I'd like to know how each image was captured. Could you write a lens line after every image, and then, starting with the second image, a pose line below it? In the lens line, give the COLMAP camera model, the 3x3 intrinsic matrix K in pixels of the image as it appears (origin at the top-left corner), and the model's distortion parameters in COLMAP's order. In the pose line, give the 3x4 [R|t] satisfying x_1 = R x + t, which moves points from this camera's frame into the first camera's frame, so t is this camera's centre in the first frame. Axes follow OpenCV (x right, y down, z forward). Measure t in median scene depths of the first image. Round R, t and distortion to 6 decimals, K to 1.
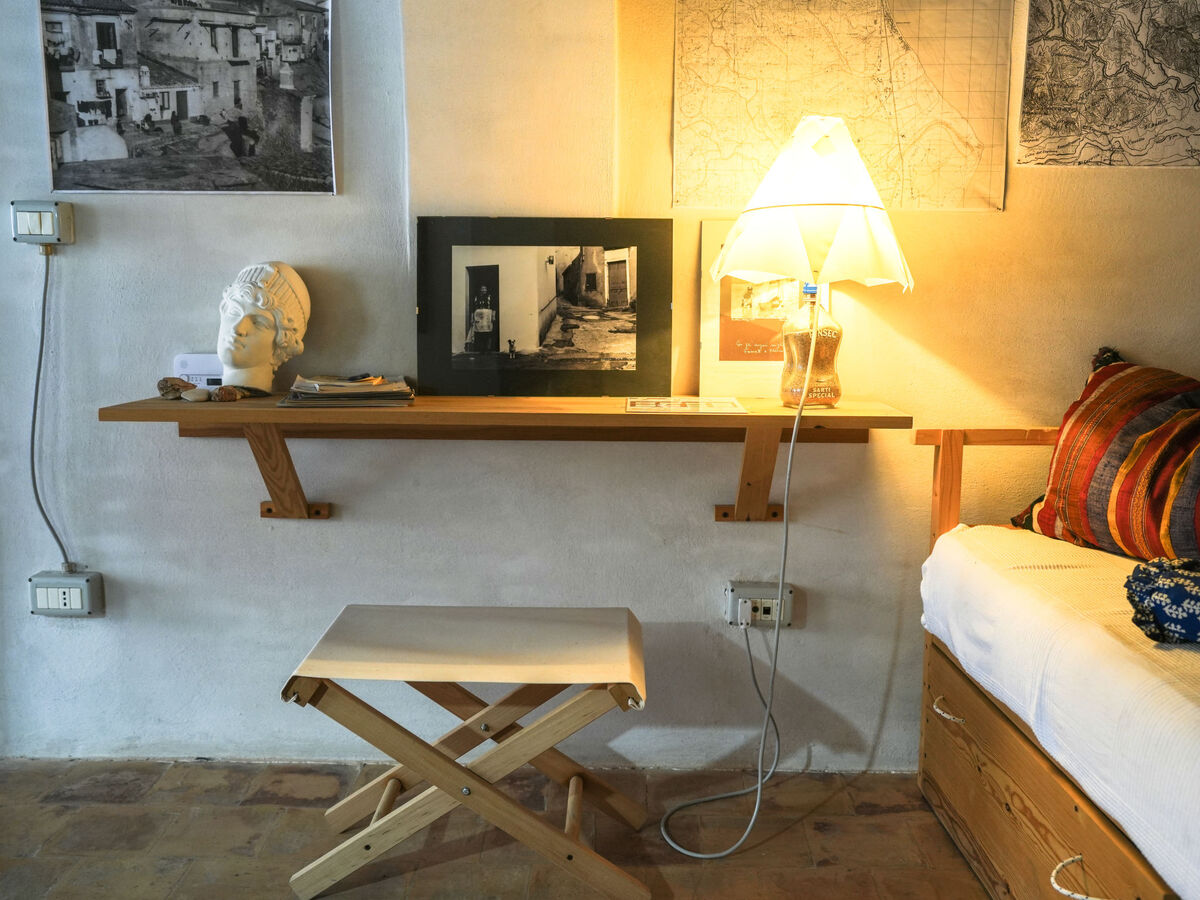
lens RADIAL K [[1152.8, 0, 599.7], [0, 1152.8, 441.8], [0, 0, 1]] dist [-0.004331, 0.000000]
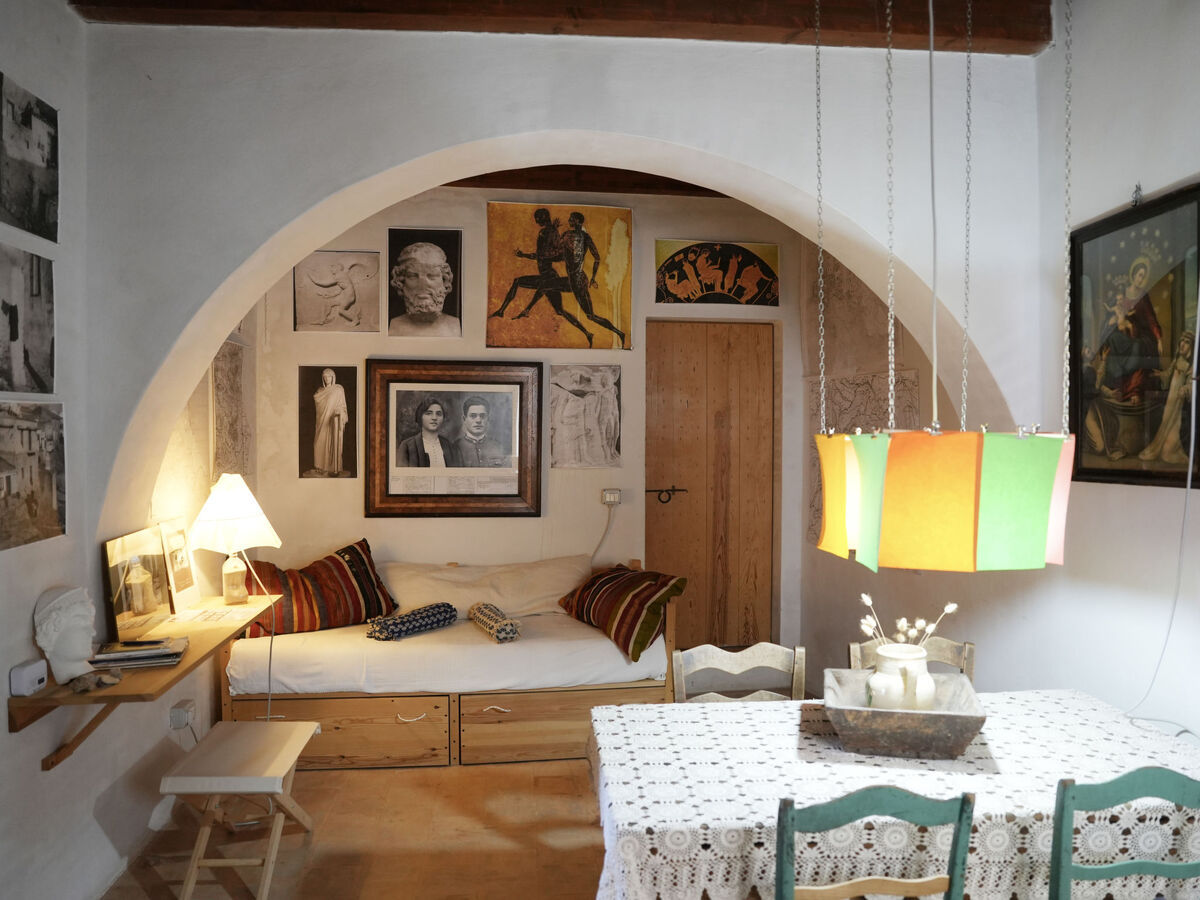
lens RADIAL K [[925.0, 0, 602.0], [0, 925.0, 454.1], [0, 0, 1]] dist [-0.115854, 0.085712]
pose [[-0.106516, -0.046397, 0.993228, -1.478302], [0.146940, 0.987208, 0.061874, -0.292275], [-0.983394, 0.152535, -0.098336, 0.413511]]
